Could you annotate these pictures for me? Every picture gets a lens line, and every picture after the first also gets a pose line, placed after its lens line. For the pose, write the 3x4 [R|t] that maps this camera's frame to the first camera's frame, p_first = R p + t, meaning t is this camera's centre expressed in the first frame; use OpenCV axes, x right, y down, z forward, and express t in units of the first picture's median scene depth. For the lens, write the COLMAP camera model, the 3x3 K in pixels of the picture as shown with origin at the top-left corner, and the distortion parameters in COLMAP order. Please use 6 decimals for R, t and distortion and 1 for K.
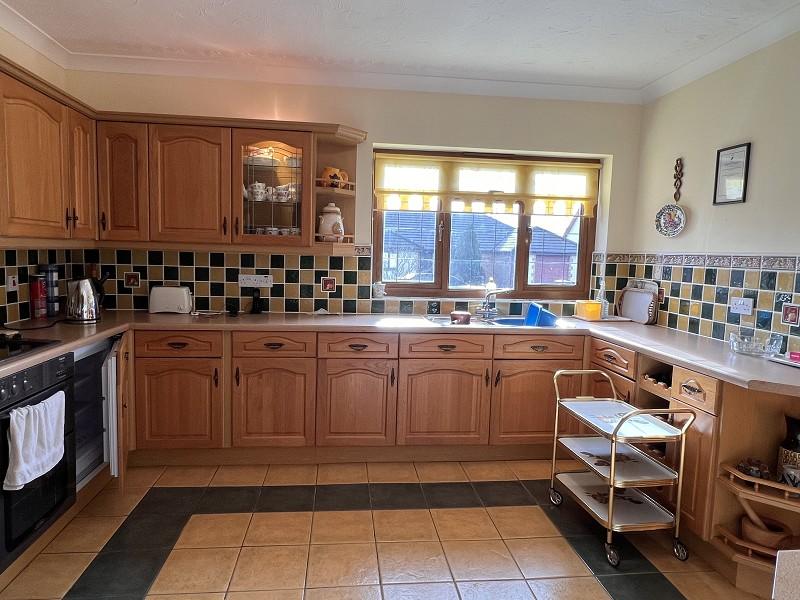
lens RADIAL K [[511.3, 0, 396.5], [0, 511.3, 300.6], [0, 0, 1]] dist [-0.002379, 0.008176]
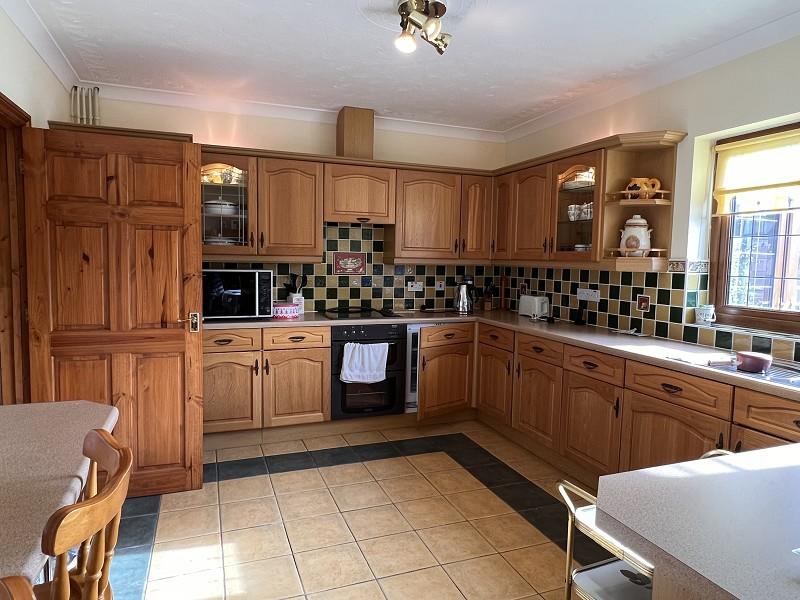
lens RADIAL K [[511.3, 0, 397.1], [0, 511.3, 298.4], [0, 0, 1]] dist [-0.002379, 0.008176]
pose [[0.253827, 0.053629, -0.965762, 0.672130], [-0.104514, 0.994137, 0.027735, -0.019789], [0.961586, 0.093896, 0.257944, 0.352269]]
